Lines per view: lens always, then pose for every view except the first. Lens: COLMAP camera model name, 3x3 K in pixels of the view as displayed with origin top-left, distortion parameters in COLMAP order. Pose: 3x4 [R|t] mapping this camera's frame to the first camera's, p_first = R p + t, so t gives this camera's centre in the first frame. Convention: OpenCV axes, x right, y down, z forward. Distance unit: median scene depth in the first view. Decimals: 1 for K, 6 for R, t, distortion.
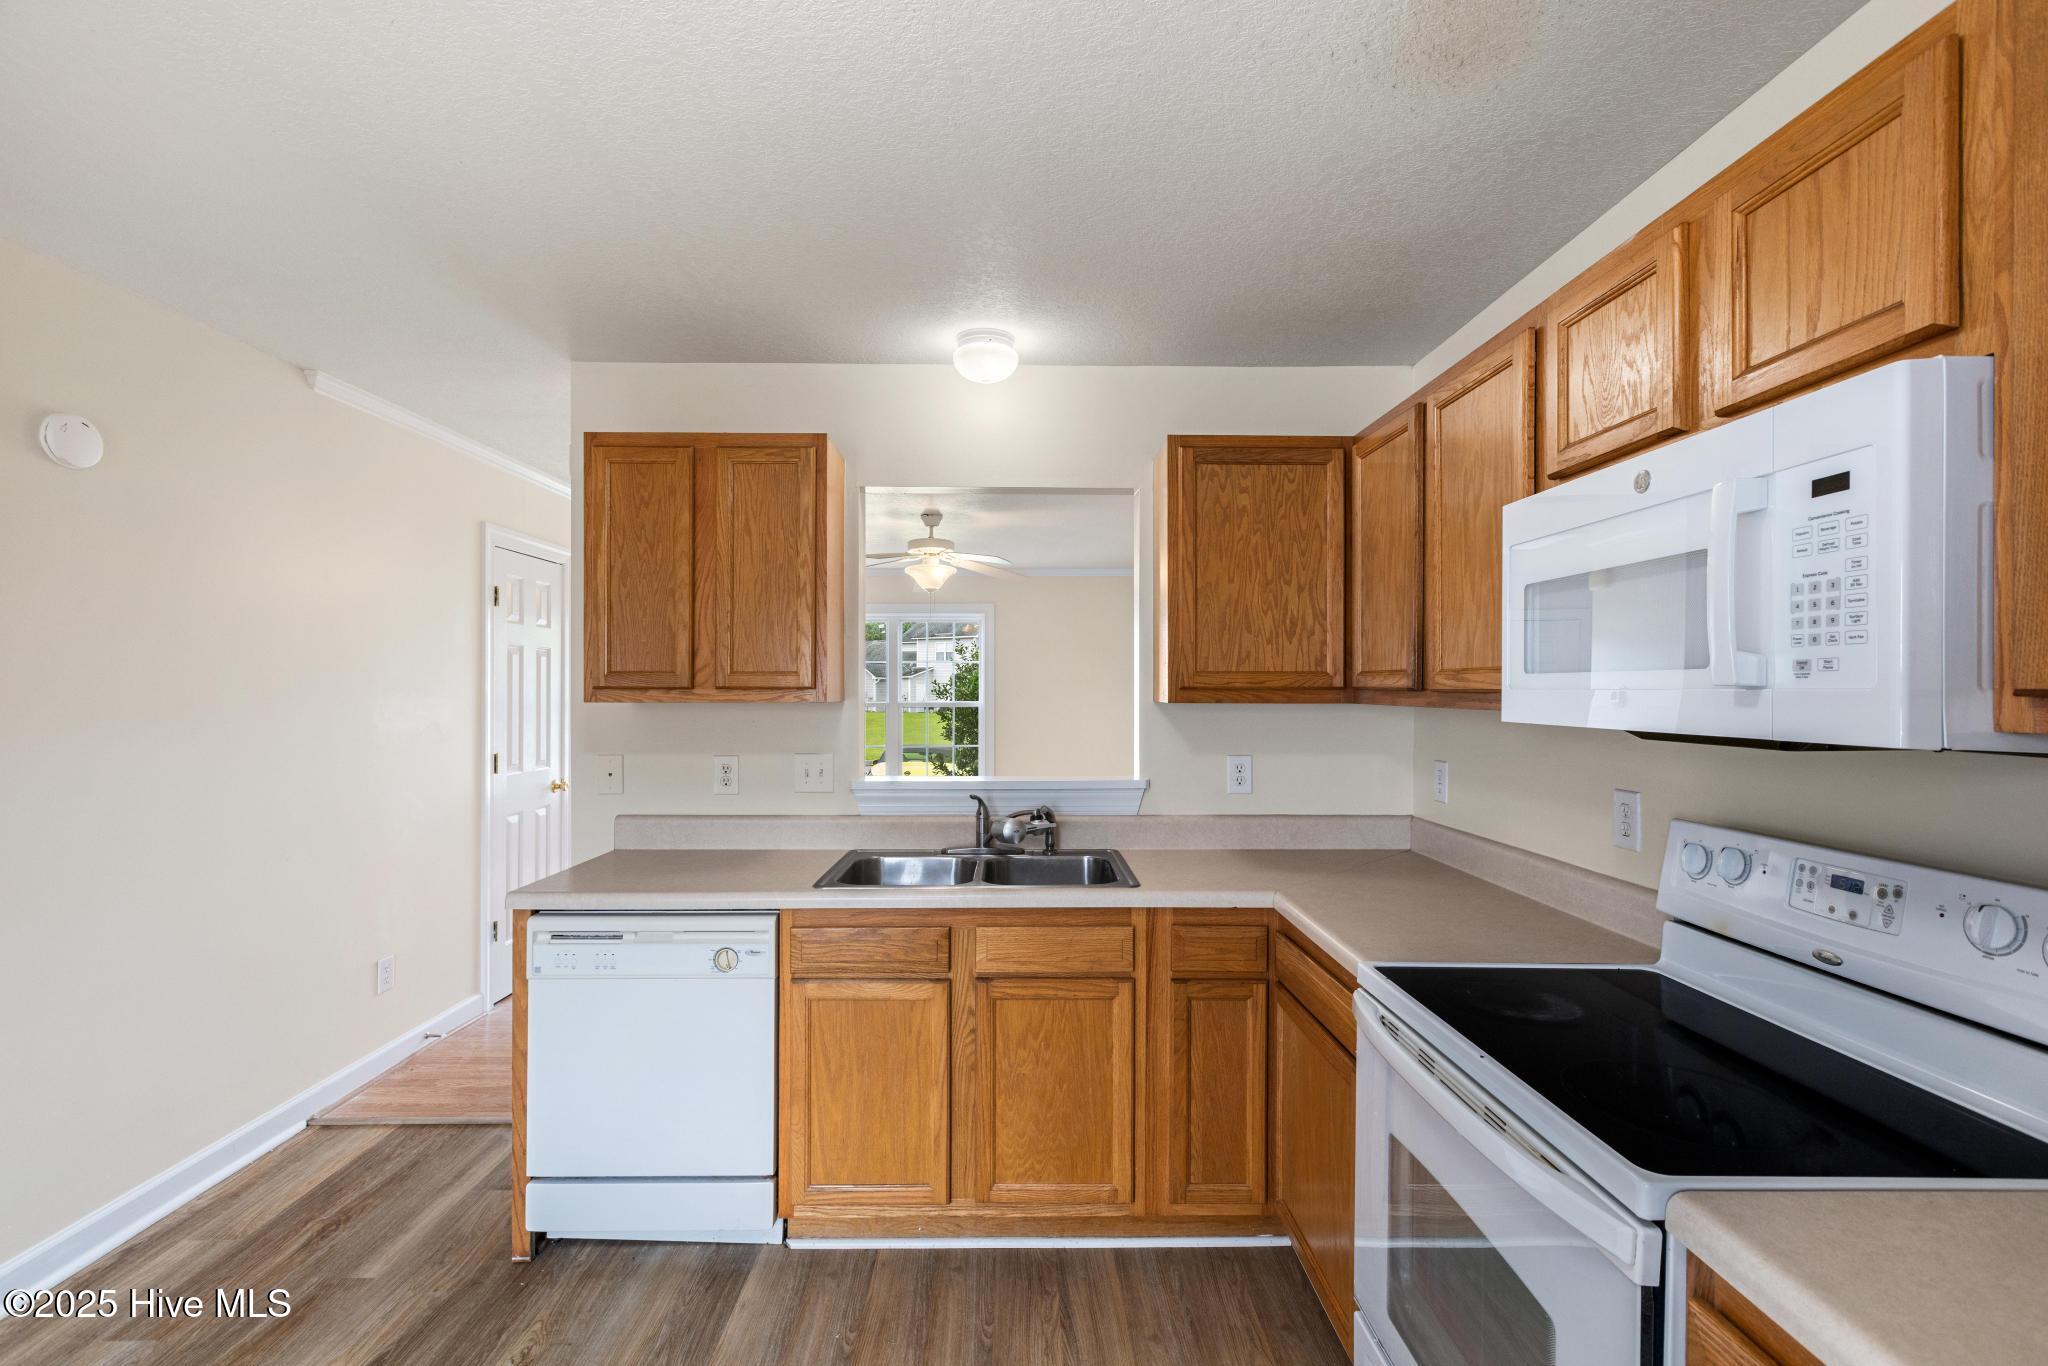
lens RADIAL K [[916.6, 0, 1029.6], [0, 916.6, 686.9], [0, 0, 1]] dist [0.000147, -0.000816]
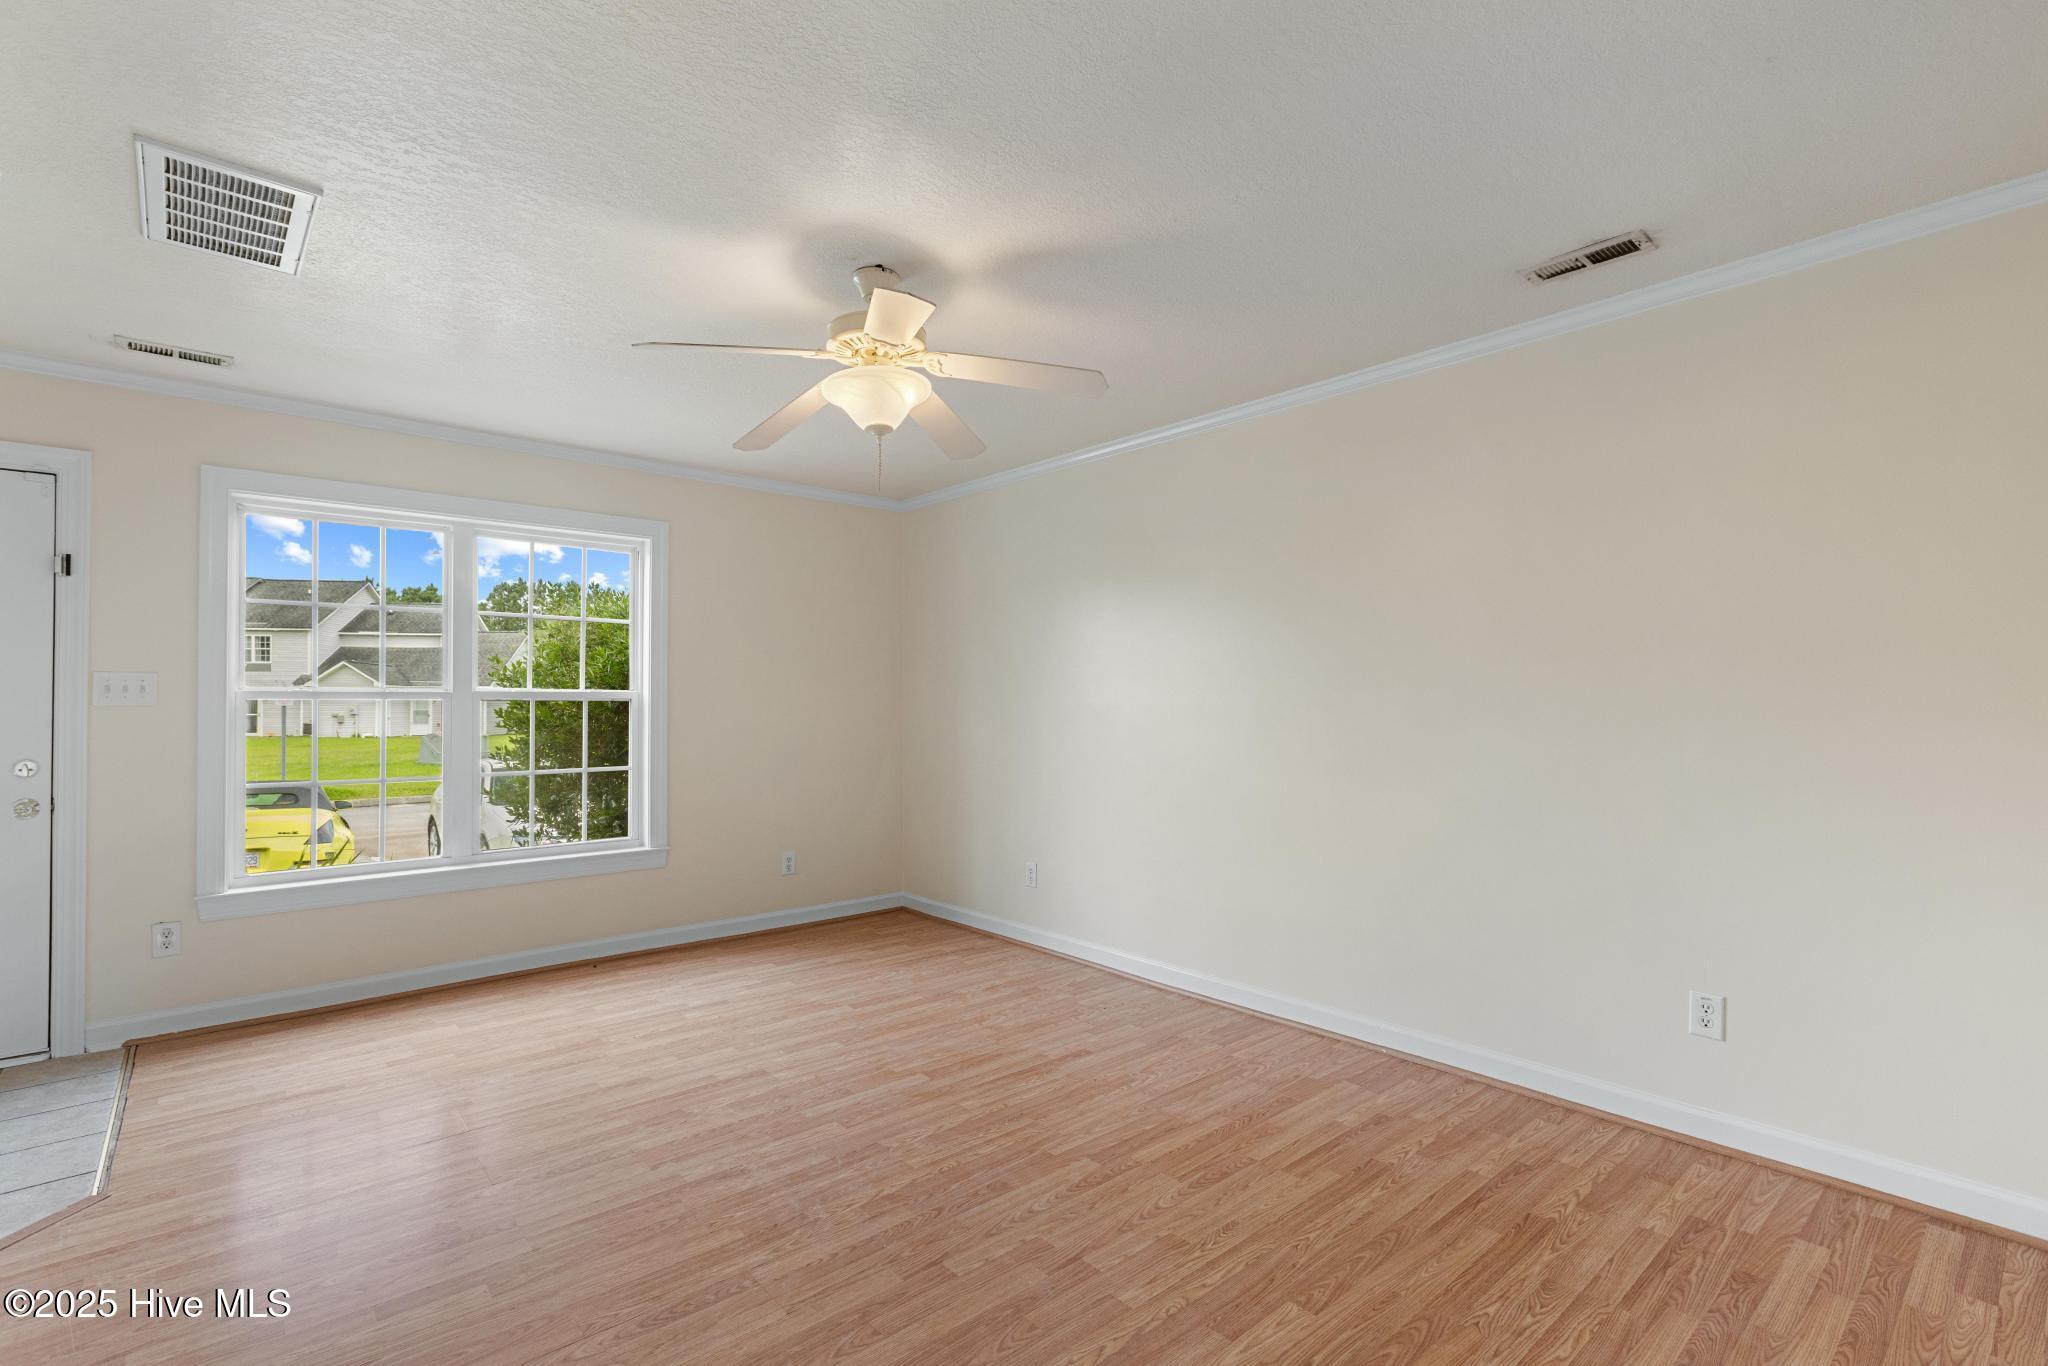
lens RADIAL K [[937.5, 0, 1025.0], [0, 937.5, 697.0], [0, 0, 1]] dist [-0.000085, -0.000366]
pose [[0.763146, 0.001634, 0.646223, -0.852503], [0.002153, 0.999985, -0.005071, 0.081503], [-0.646222, 0.005261, 0.763131, 1.367937]]
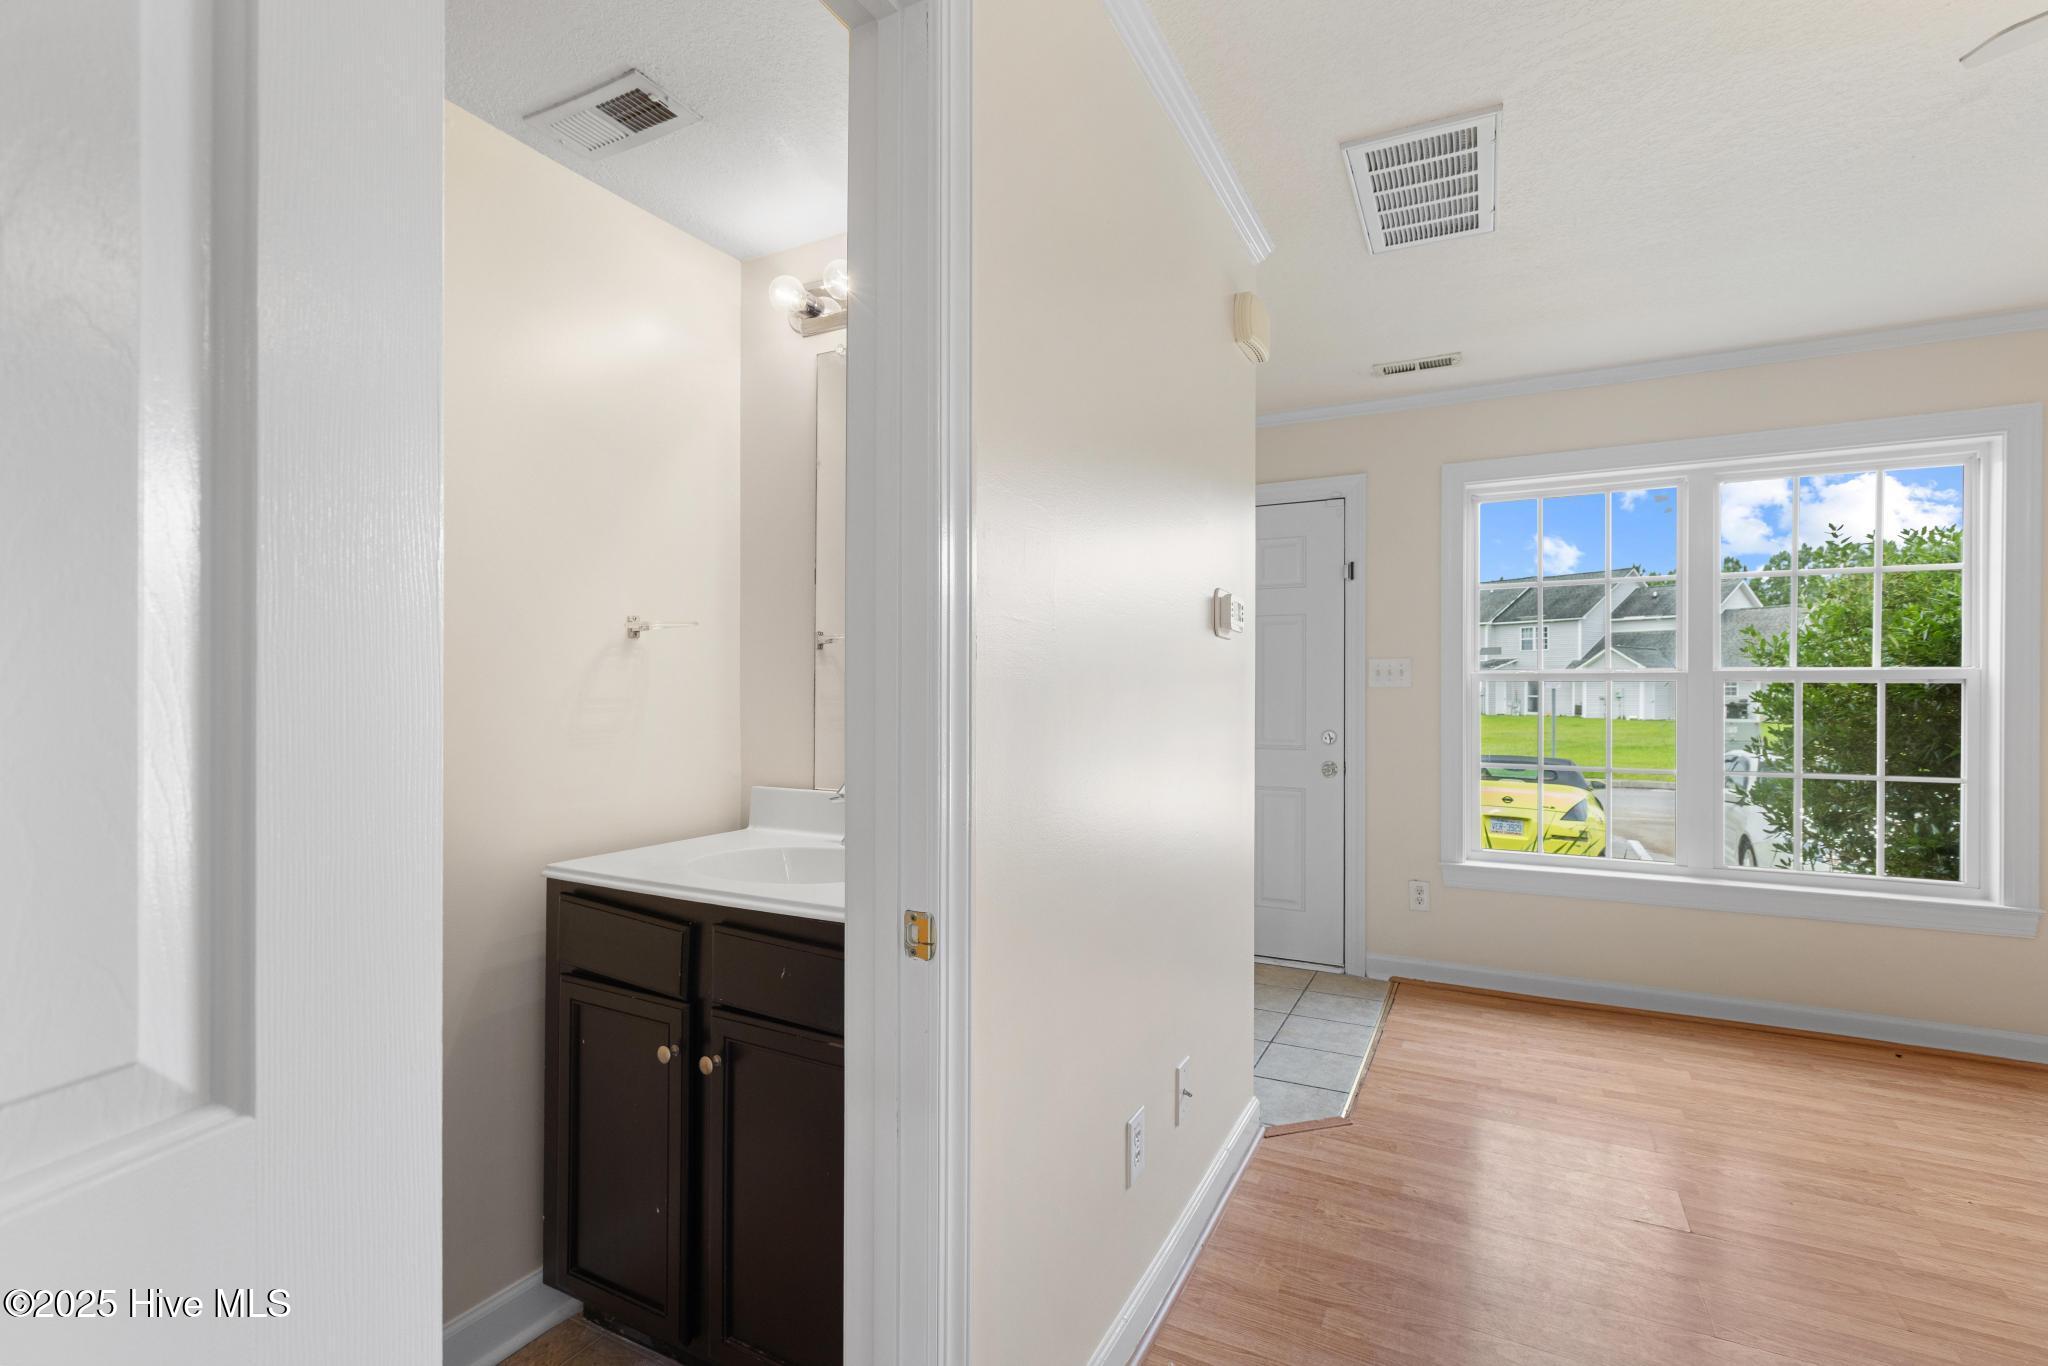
lens RADIAL K [[916.6, 0, 1029.6], [0, 916.6, 686.9], [0, 0, 1]] dist [0.000147, -0.000816]
pose [[0.880726, -0.000996, -0.473625, -0.762584], [0.000999, 0.999999, -0.000245, 0.083838], [0.473625, -0.000257, 0.880727, 1.640660]]
